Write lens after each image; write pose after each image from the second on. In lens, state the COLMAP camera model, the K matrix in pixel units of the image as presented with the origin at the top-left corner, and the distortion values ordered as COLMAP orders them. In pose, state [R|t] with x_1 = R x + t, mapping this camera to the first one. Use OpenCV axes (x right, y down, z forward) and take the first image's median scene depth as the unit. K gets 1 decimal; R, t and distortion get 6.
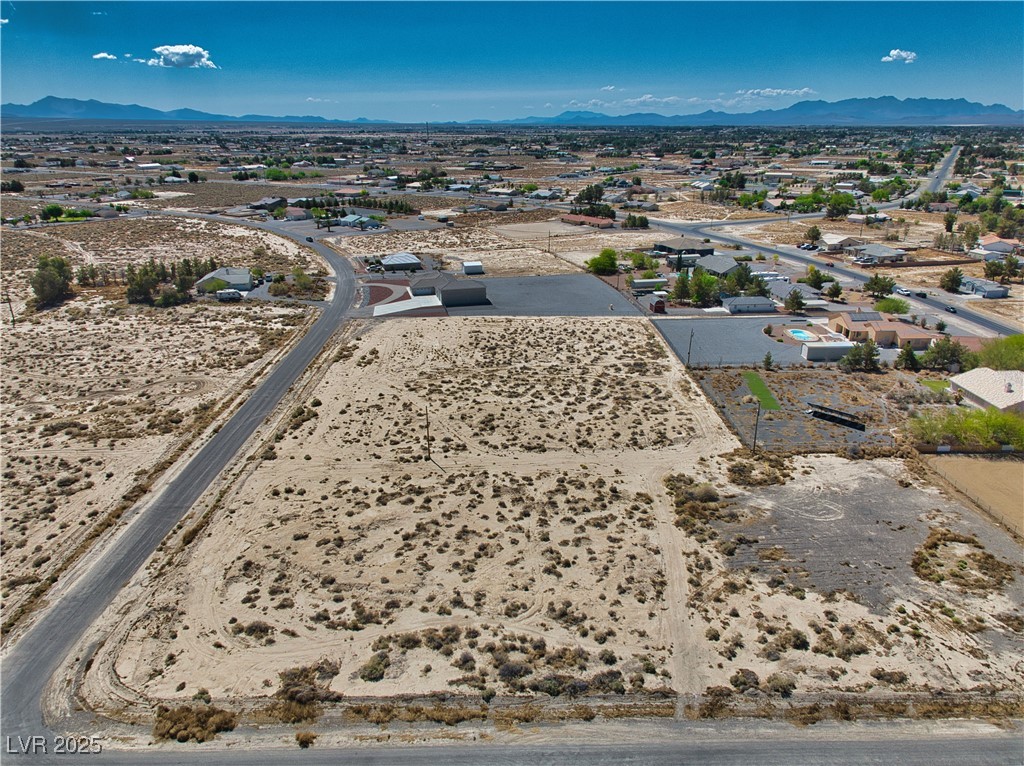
lens RADIAL K [[699.7, 0, 512.0], [0, 699.7, 383.0], [0, 0, 1]] dist [-0.012400, -0.002432]
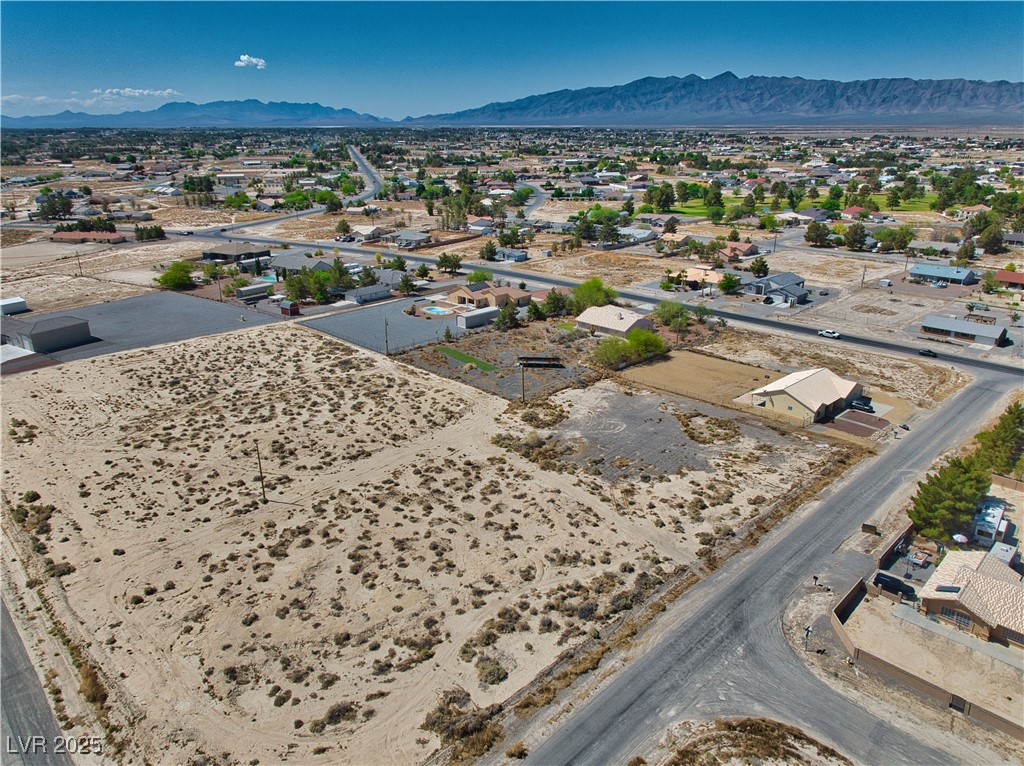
lens RADIAL K [[699.7, 0, 512.0], [0, 699.7, 383.0], [0, 0, 1]] dist [-0.012400, -0.002432]
pose [[0.719126, -0.230488, 0.655540, -0.495337], [0.231454, 0.968967, 0.086784, -0.046163], [-0.655199, 0.089319, 0.750157, 0.135286]]
